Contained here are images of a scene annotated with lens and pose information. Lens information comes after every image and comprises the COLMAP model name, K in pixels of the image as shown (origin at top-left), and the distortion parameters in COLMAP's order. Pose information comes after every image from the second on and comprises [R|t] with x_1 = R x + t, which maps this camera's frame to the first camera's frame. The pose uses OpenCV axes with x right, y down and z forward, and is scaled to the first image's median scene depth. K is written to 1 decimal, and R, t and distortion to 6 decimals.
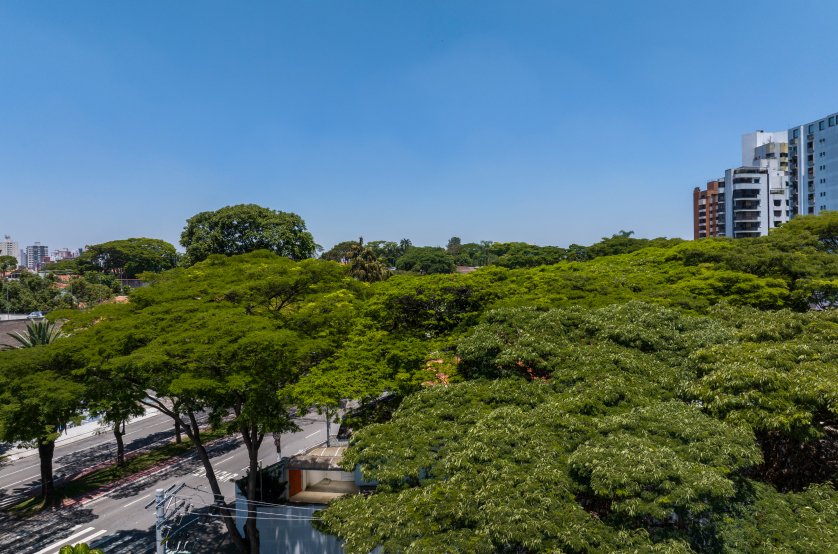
lens RADIAL K [[589.7, 0, 416.9], [0, 589.7, 277.5], [0, 0, 1]] dist [-0.035372, 0.009473]
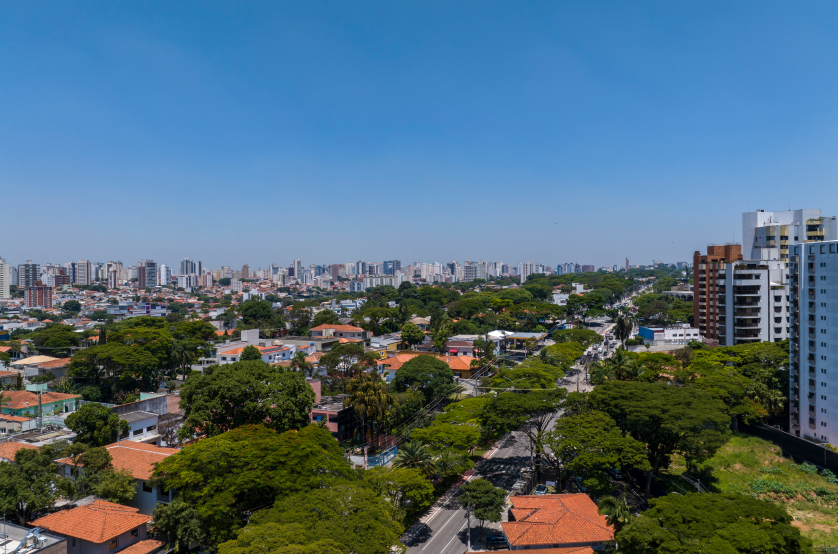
lens RADIAL K [[596.2, 0, 421.3], [0, 596.2, 274.2], [0, 0, 1]] dist [-0.036606, 0.011831]
pose [[0.999934, 0.001073, 0.011445, -0.003345], [-0.000988, 0.999972, -0.007386, -0.162183], [-0.011452, 0.007375, 0.999907, -0.003452]]
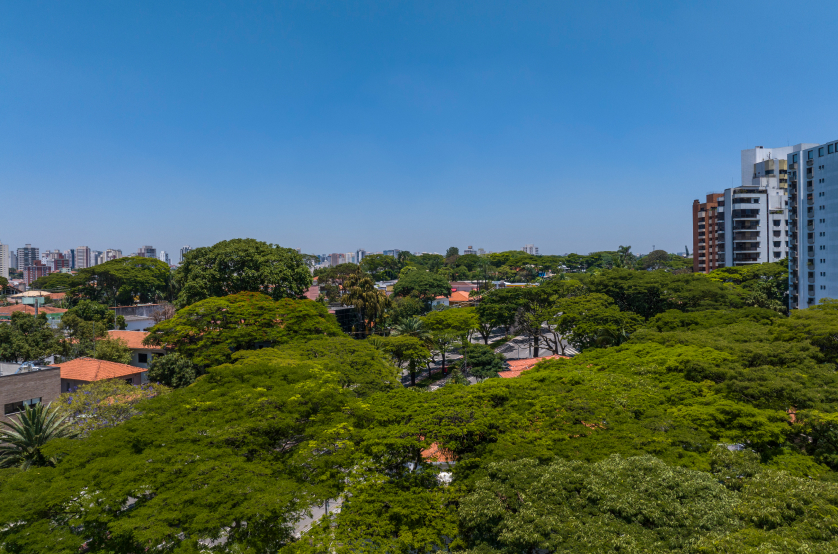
lens RADIAL K [[596.2, 0, 421.3], [0, 596.2, 274.2], [0, 0, 1]] dist [-0.036606, 0.011831]
pose [[0.999929, -0.000232, 0.011873, -0.001017], [0.000259, 0.999997, -0.002303, -0.038239], [-0.011873, 0.002306, 0.999927, -0.000550]]
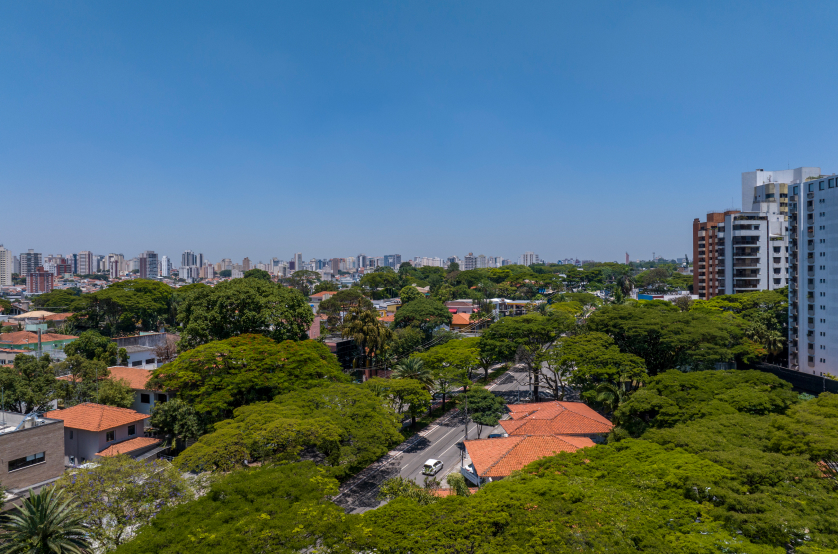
lens RADIAL K [[594.0, 0, 420.1], [0, 594.0, 277.4], [0, 0, 1]] dist [-0.034388, 0.006965]
pose [[0.999951, 0.004103, 0.009030, -0.001569], [-0.004092, 0.999991, -0.001196, -0.076705], [-0.009034, 0.001159, 0.999959, -0.001073]]
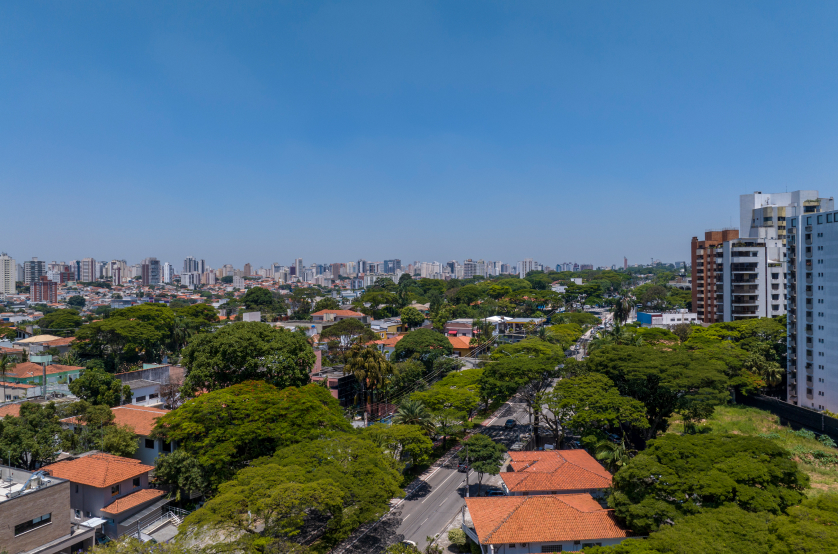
lens RADIAL K [[589.7, 0, 416.9], [0, 589.7, 277.5], [0, 0, 1]] dist [-0.035372, 0.009473]
pose [[0.999990, 0.001636, 0.004062, -0.002739], [-0.001618, 0.999989, -0.004400, -0.120051], [-0.004069, 0.004393, 0.999982, -0.001975]]
